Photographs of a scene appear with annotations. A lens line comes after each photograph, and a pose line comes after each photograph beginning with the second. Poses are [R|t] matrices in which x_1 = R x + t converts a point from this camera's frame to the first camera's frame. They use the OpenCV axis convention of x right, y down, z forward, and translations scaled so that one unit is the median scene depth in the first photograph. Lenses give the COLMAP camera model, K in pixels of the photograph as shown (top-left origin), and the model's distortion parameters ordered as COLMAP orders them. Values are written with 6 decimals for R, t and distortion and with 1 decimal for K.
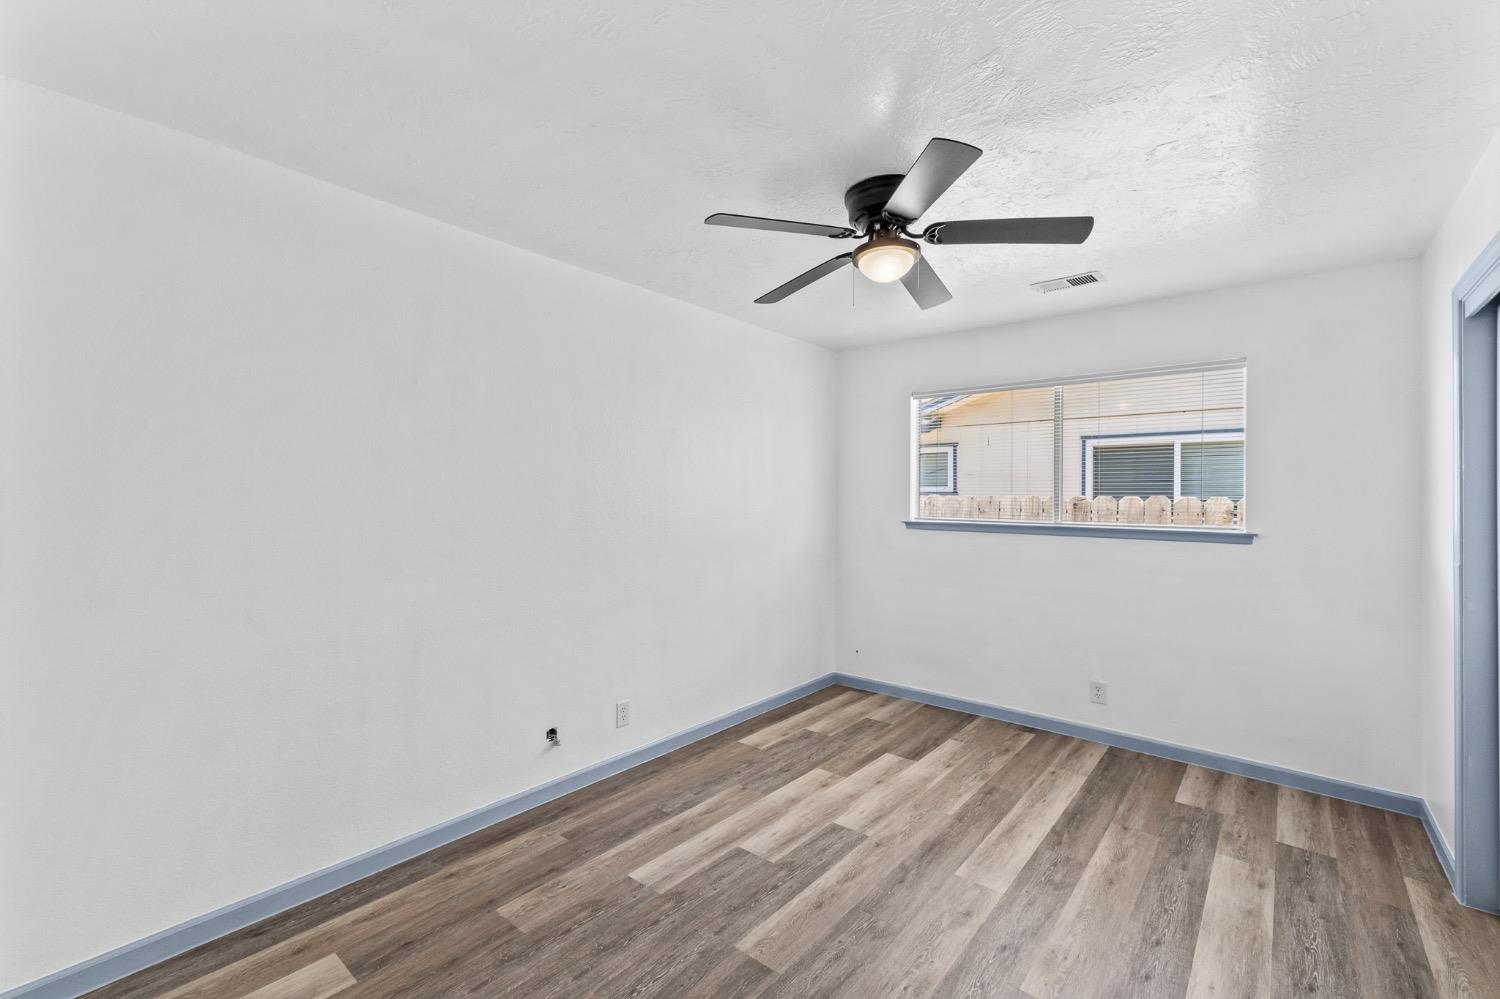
lens RADIAL K [[637.7, 0, 747.2], [0, 637.7, 496.2], [0, 0, 1]] dist [0.007968, -0.000505]
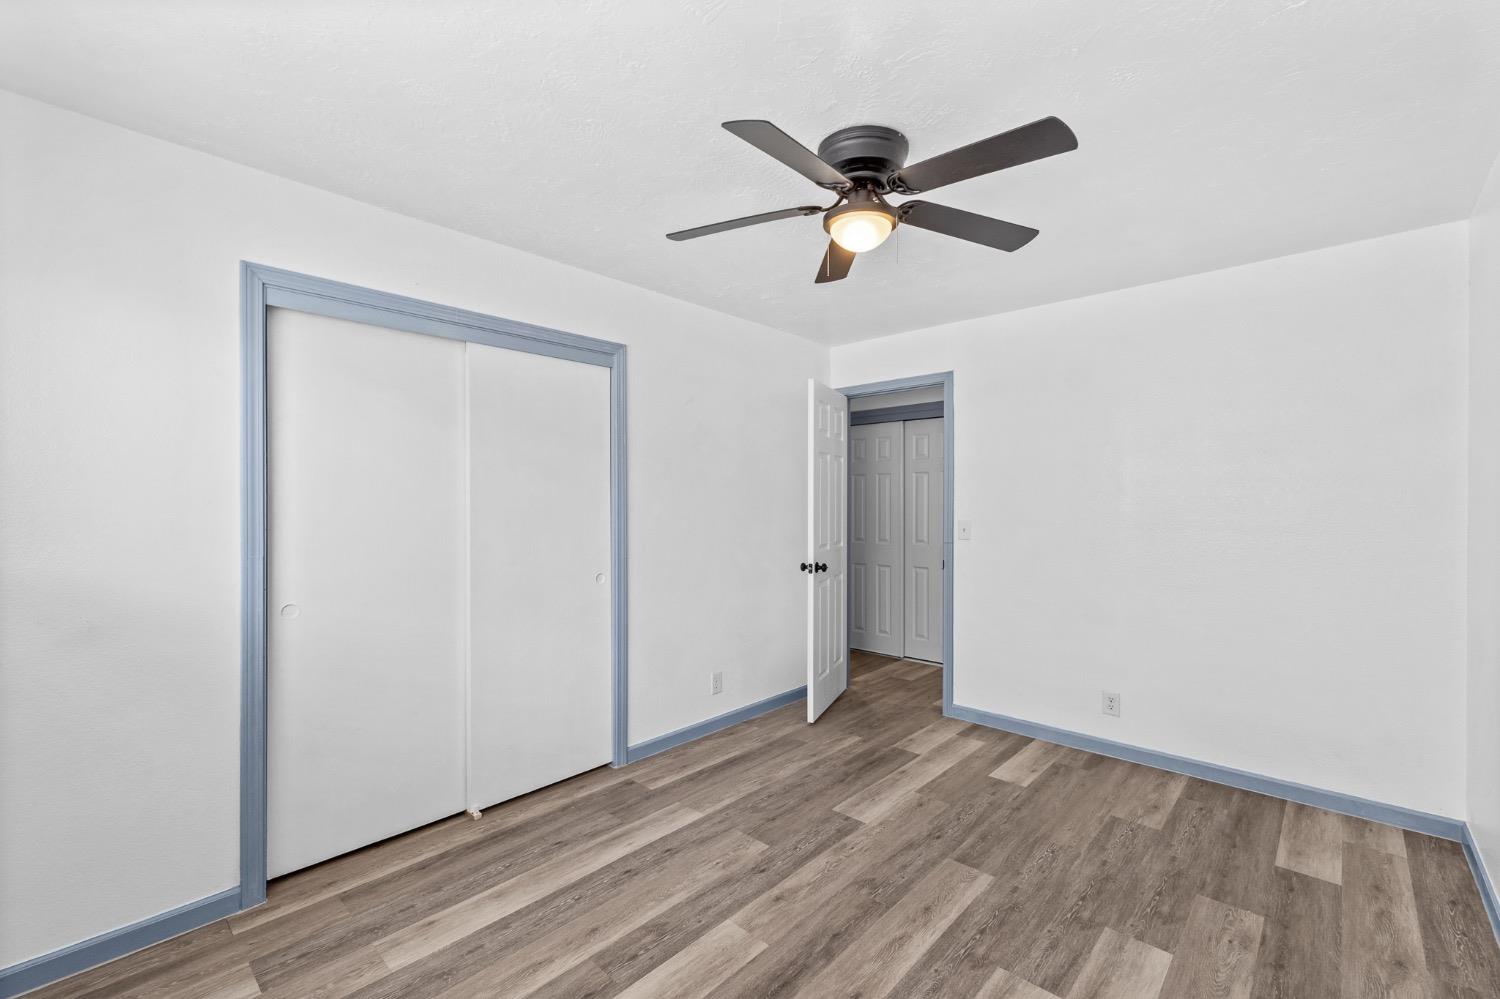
lens RADIAL K [[637.7, 0, 747.2], [0, 637.7, 496.2], [0, 0, 1]] dist [0.007968, -0.000505]
pose [[-0.998867, -0.006870, 0.047084, 0.344411], [-0.006980, 0.999973, -0.002166, 0.014289], [-0.047068, -0.002493, -0.998889, 1.985140]]
